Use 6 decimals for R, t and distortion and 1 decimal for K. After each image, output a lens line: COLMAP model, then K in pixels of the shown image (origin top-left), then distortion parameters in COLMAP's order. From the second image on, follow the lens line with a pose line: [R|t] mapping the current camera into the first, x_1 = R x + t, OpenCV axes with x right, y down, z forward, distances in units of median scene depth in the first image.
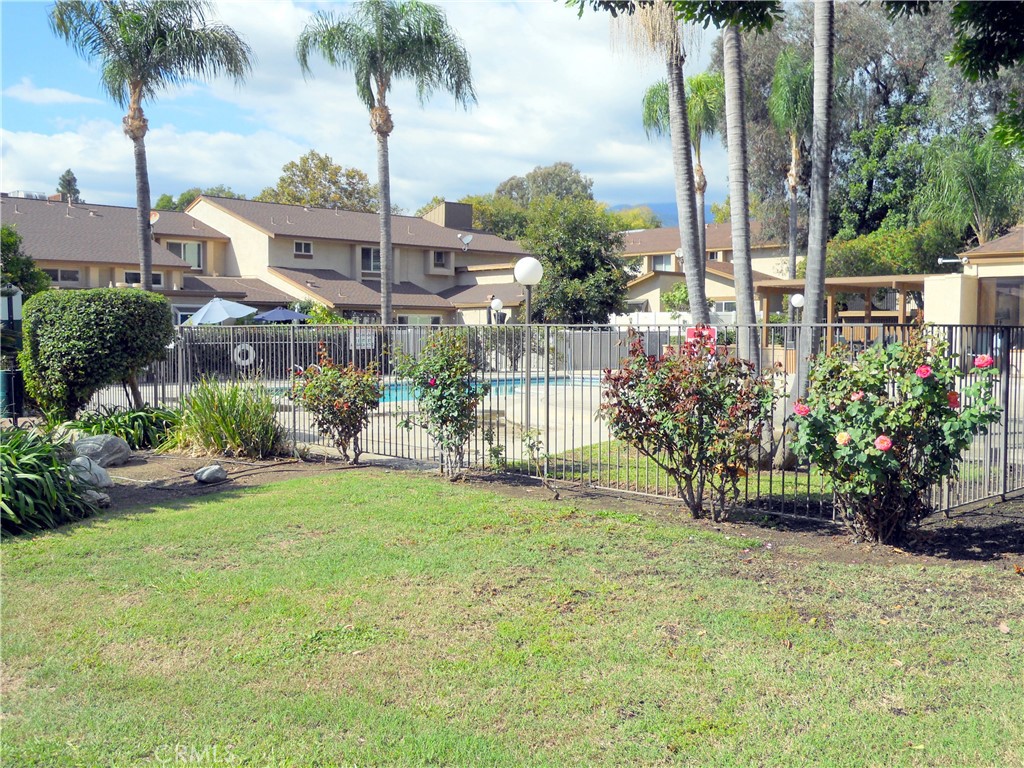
lens RADIAL K [[981.4, 0, 509.1], [0, 981.4, 393.1], [0, 0, 1]] dist [-0.036281, 0.000000]
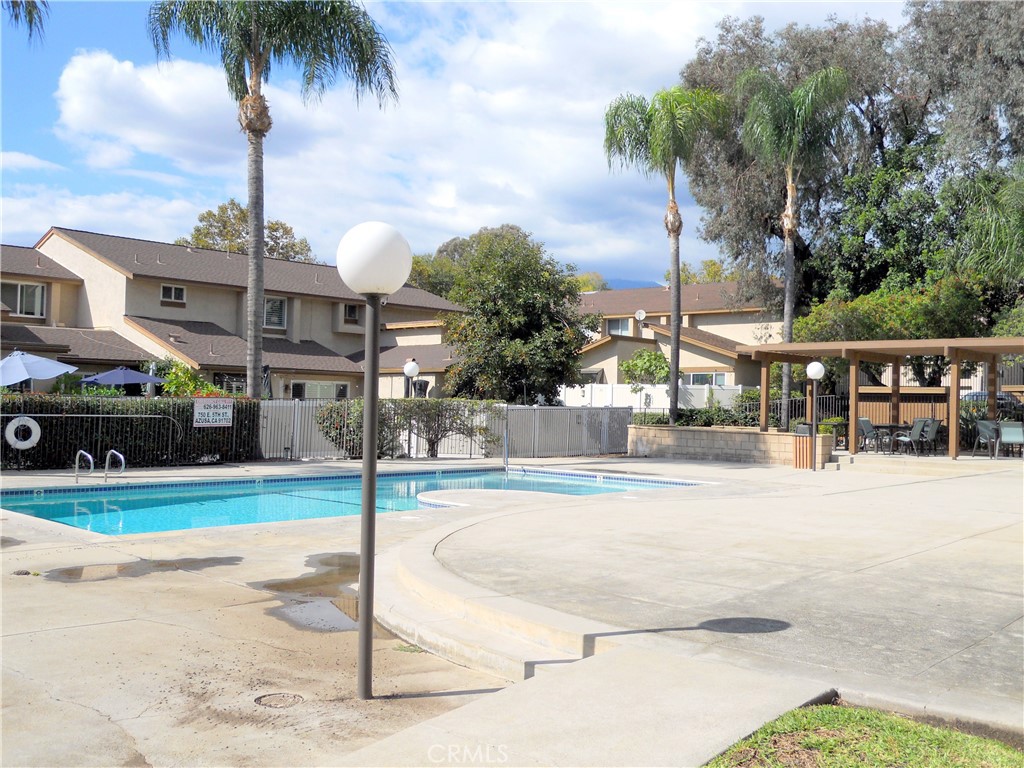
lens RADIAL K [[981.4, 0, 531.6], [0, 981.4, 385.2], [0, 0, 1]] dist [-0.036281, 0.000000]
pose [[0.996780, 0.018821, 0.077943, 0.017821], [-0.012510, 0.996662, -0.080671, -0.015538], [-0.079201, 0.079437, 0.993689, 0.207949]]
